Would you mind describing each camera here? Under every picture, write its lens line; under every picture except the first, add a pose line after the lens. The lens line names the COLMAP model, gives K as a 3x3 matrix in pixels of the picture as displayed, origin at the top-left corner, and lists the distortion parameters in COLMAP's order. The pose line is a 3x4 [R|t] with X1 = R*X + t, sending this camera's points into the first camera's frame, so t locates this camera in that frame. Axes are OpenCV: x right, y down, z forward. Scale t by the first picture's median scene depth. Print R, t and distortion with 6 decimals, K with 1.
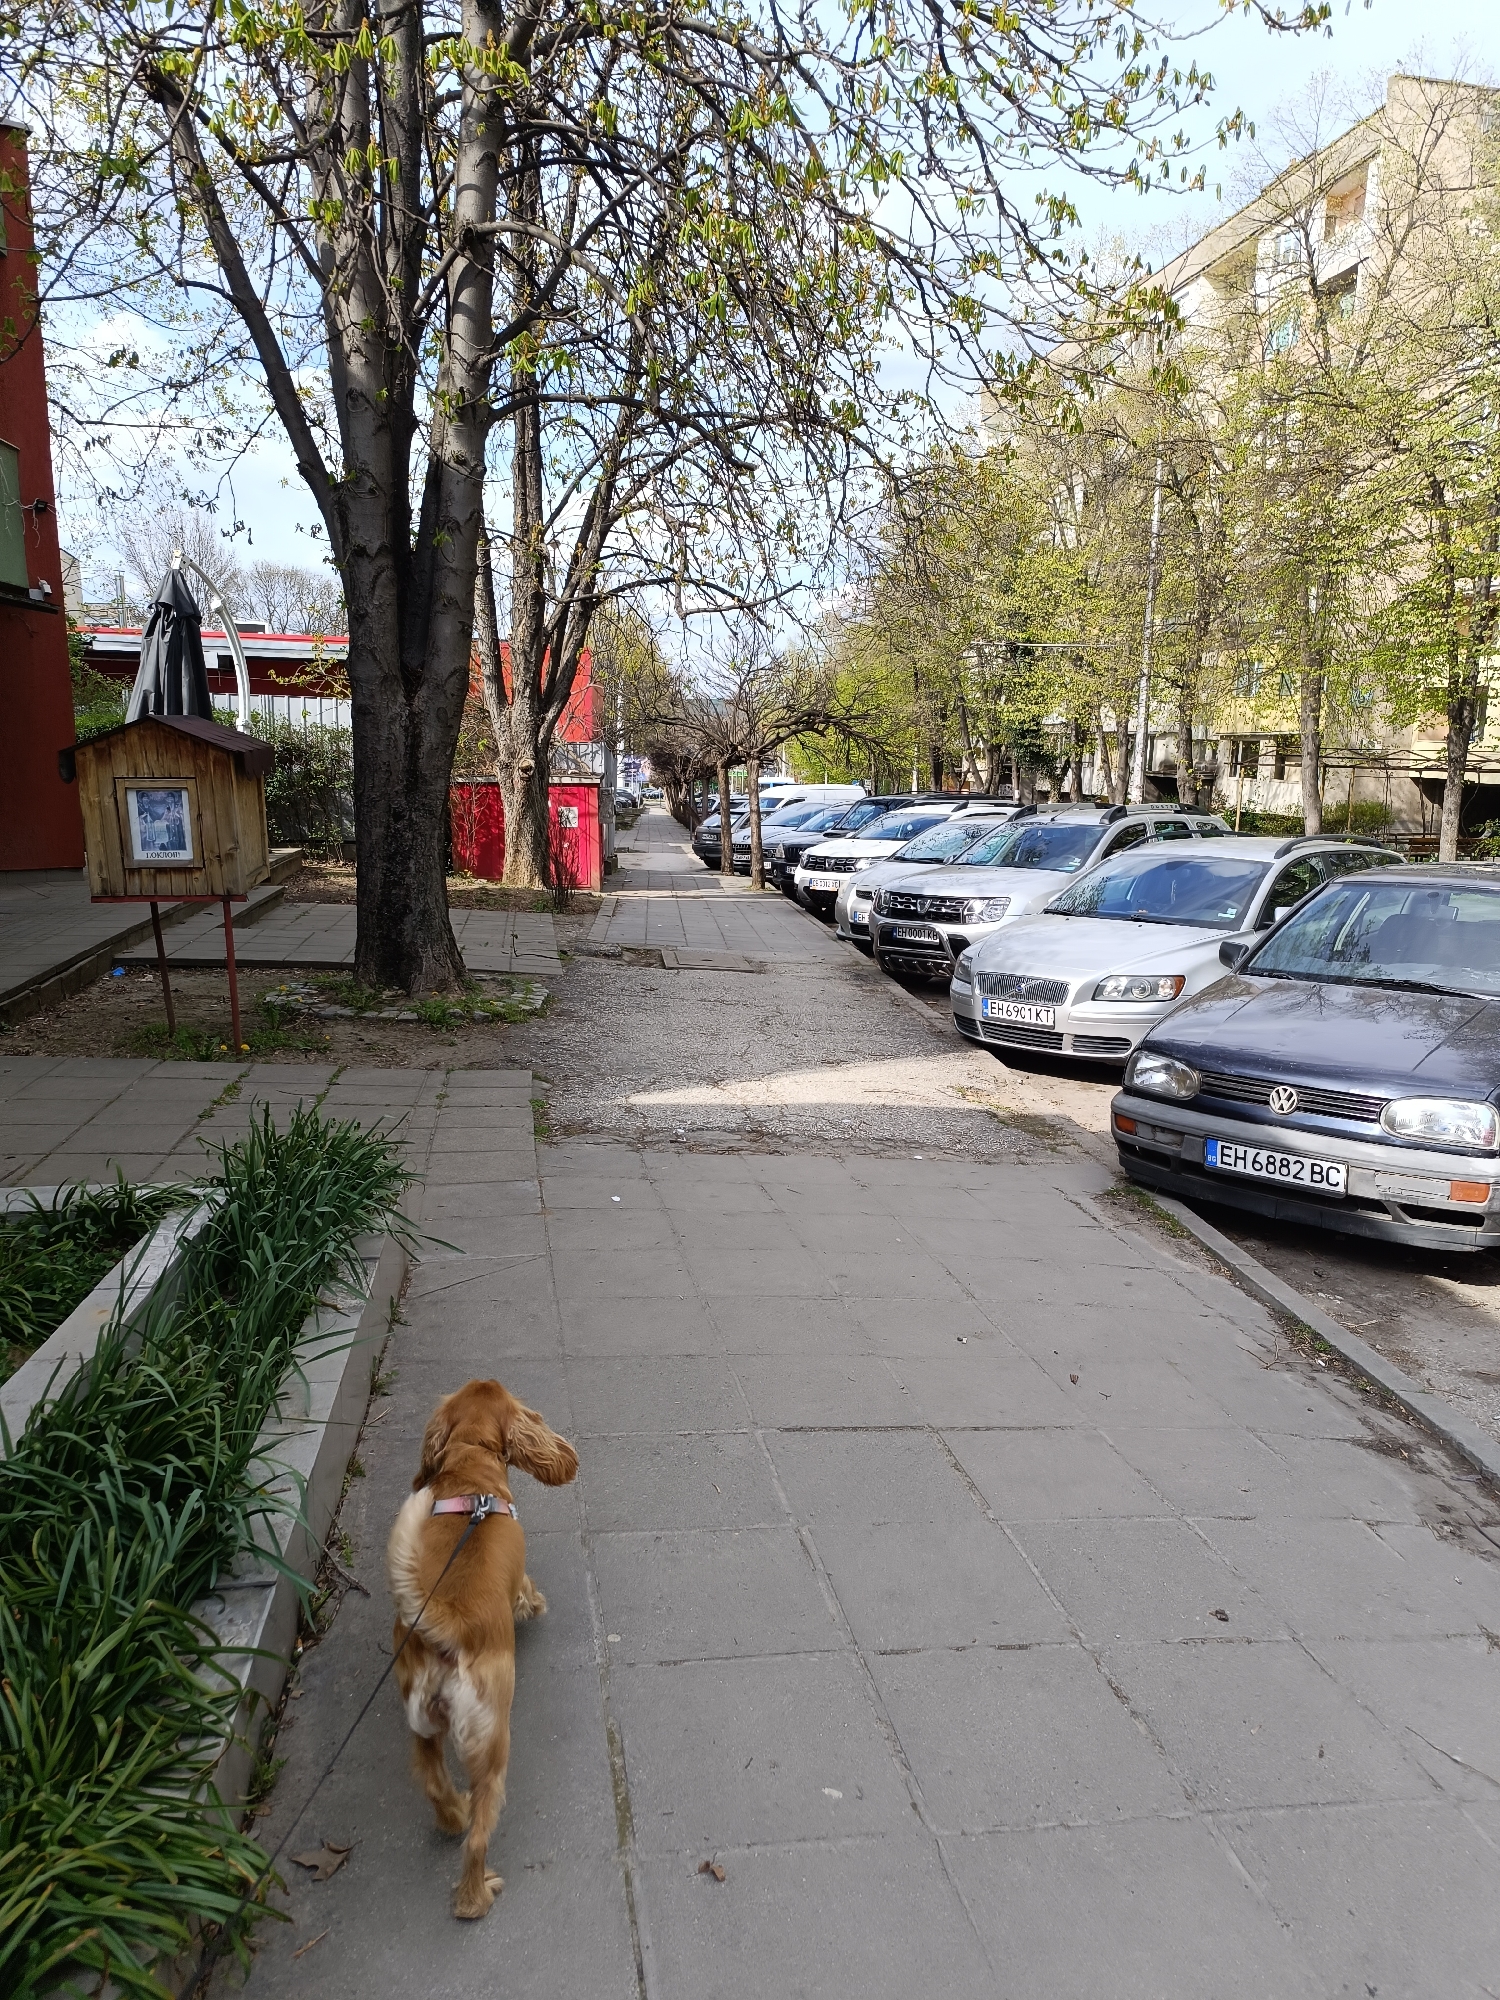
lens RADIAL K [[1404.6, 0, 755.0], [0, 1404.6, 1001.9], [0, 0, 1]] dist [0.045820, -0.009296]
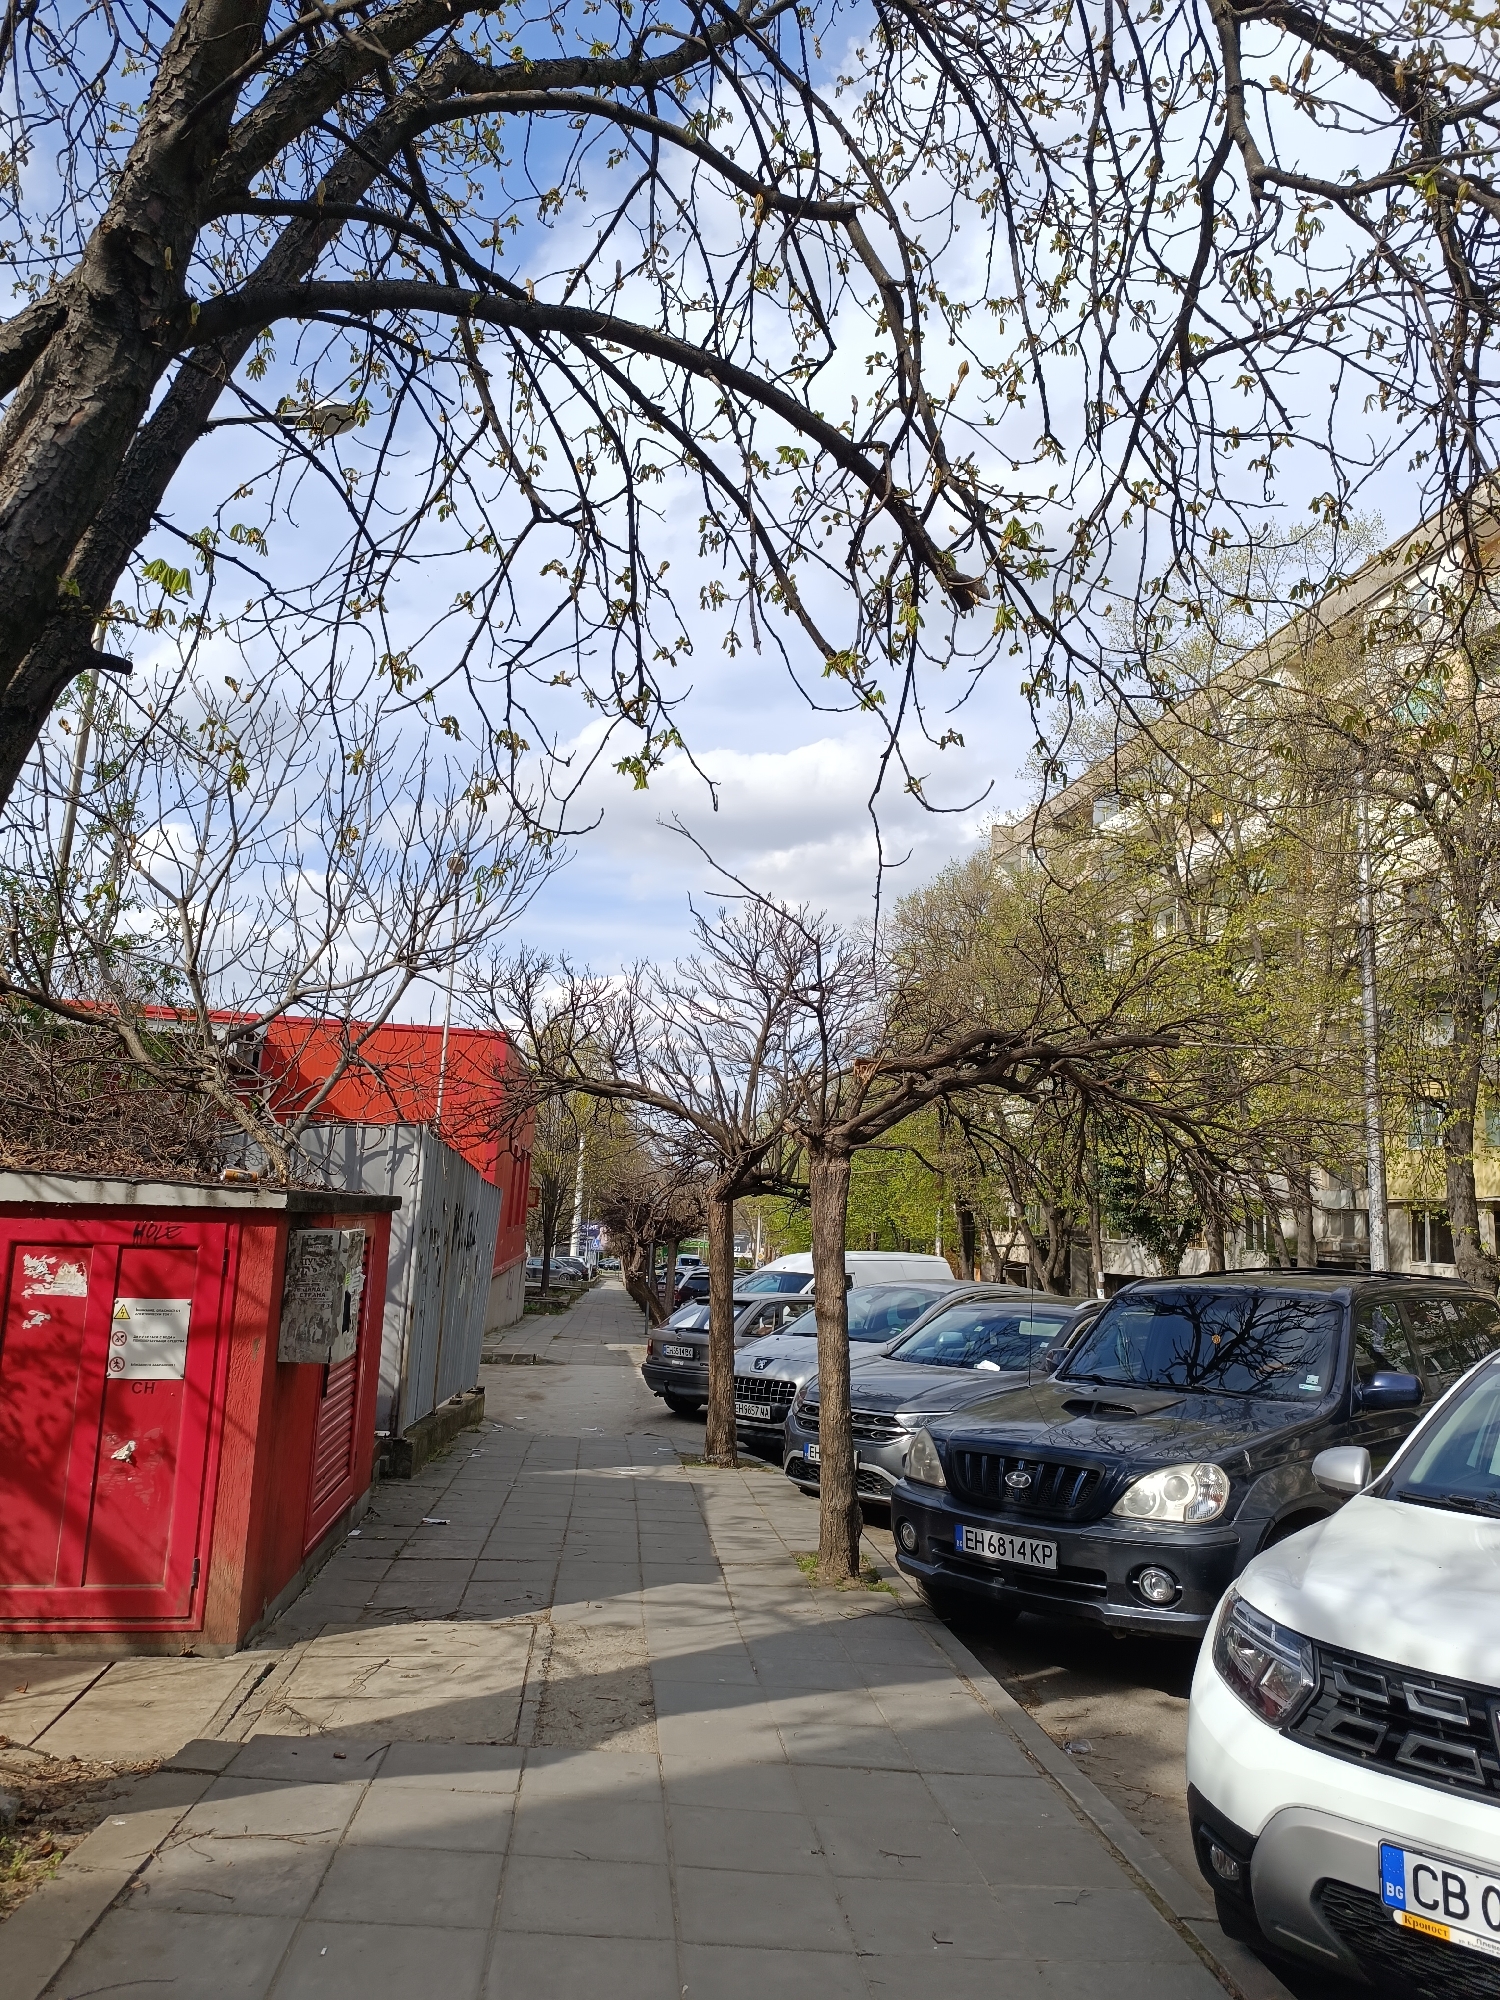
lens RADIAL K [[1404.6, 0, 756.0], [0, 1404.6, 1001.6], [0, 0, 1]] dist [0.045820, -0.009296]
pose [[0.999369, 0.027823, 0.022072, -0.019788], [-0.019050, 0.944477, -0.328024, -0.072086], [-0.029973, 0.327396, 0.944412, 0.495244]]
